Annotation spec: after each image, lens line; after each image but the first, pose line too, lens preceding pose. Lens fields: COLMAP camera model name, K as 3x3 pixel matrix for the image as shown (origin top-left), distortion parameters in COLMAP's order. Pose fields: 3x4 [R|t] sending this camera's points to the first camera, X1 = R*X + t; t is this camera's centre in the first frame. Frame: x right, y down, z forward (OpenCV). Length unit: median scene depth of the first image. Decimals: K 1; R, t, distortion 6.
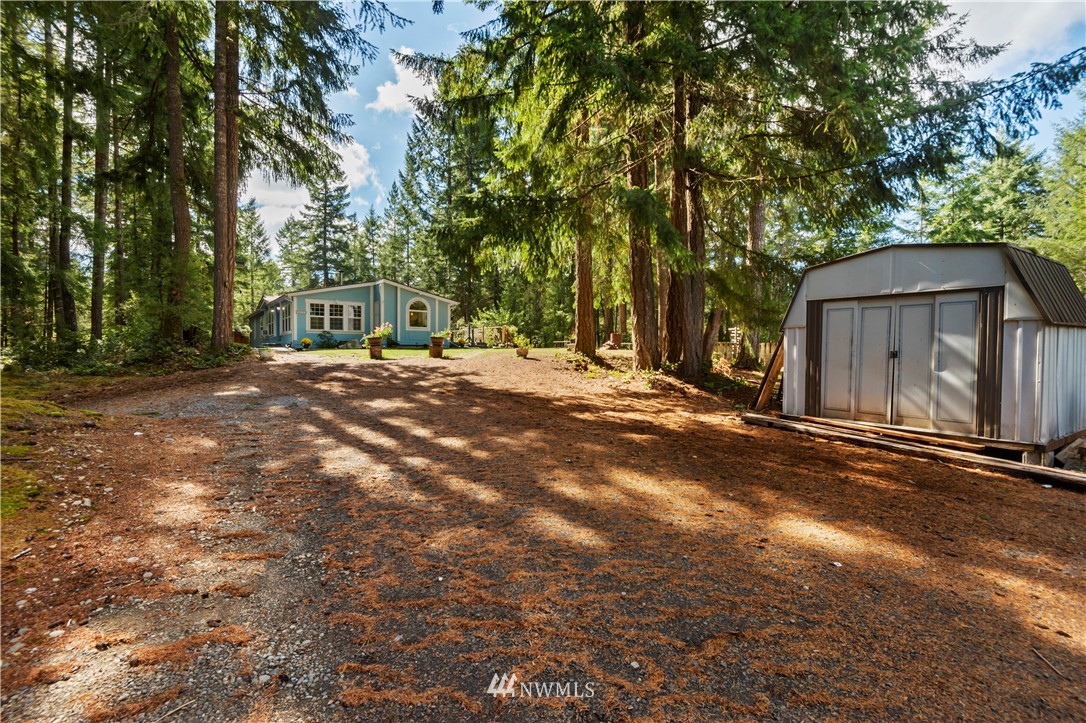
lens RADIAL K [[499.7, 0, 556.6], [0, 499.7, 339.3], [0, 0, 1]] dist [-0.000320, -0.000081]
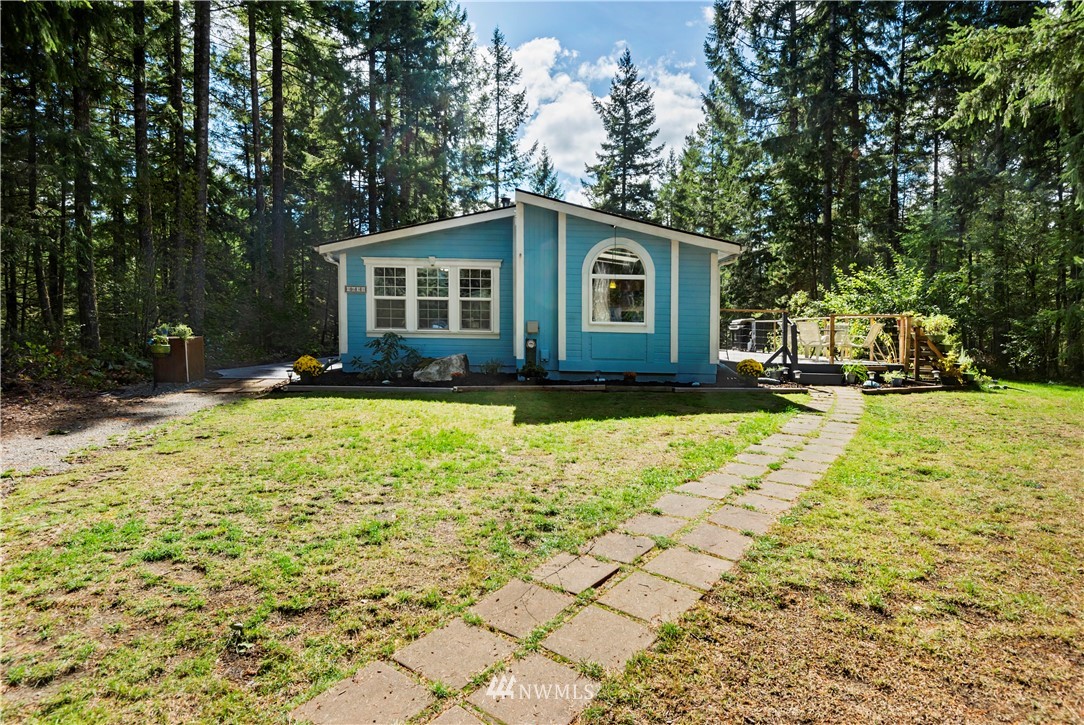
lens RADIAL K [[566.6, 0, 542.0], [0, 566.6, 330.1], [0, 0, 1]] dist [0.002583, -0.000145]
pose [[0.779845, 0.022087, -0.625582, -0.028621], [-0.002300, 0.999472, 0.032421, -0.013384], [0.625968, -0.023845, 0.779484, 0.274790]]
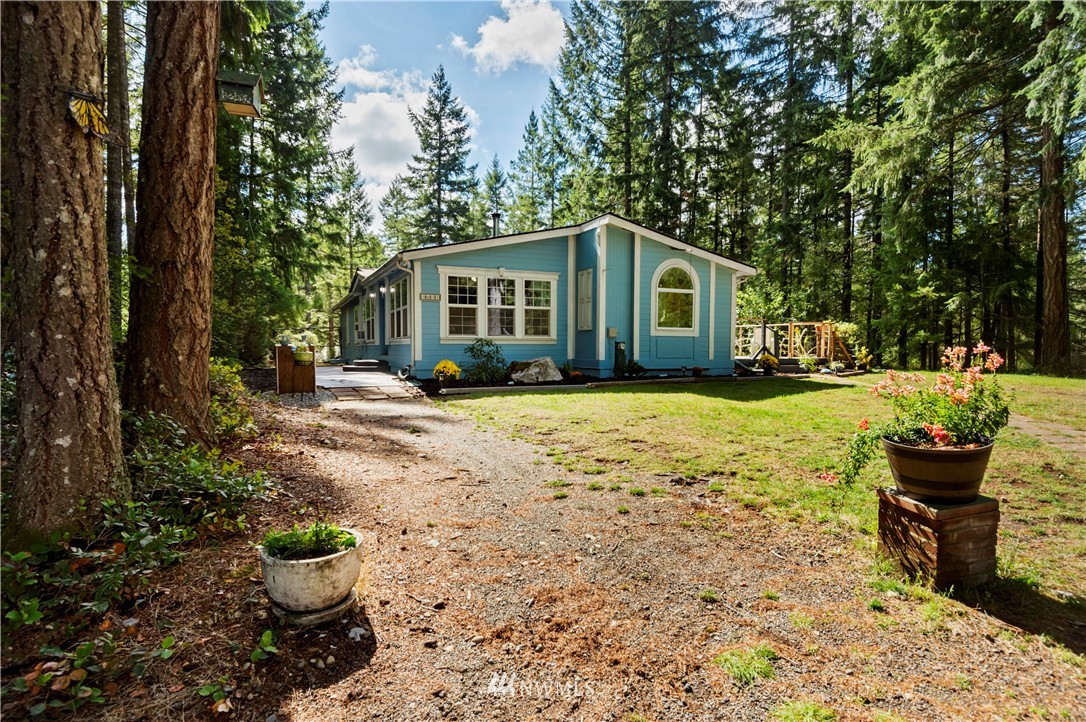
lens RADIAL K [[586.4, 0, 545.6], [0, 586.4, 330.7], [0, 0, 1]] dist [0.003549, 0.000222]
pose [[0.972411, 0.001479, -0.233271, -0.112119], [-0.001016, 0.999997, 0.002105, -0.009699], [0.233273, -0.001810, 0.972410, 0.200362]]
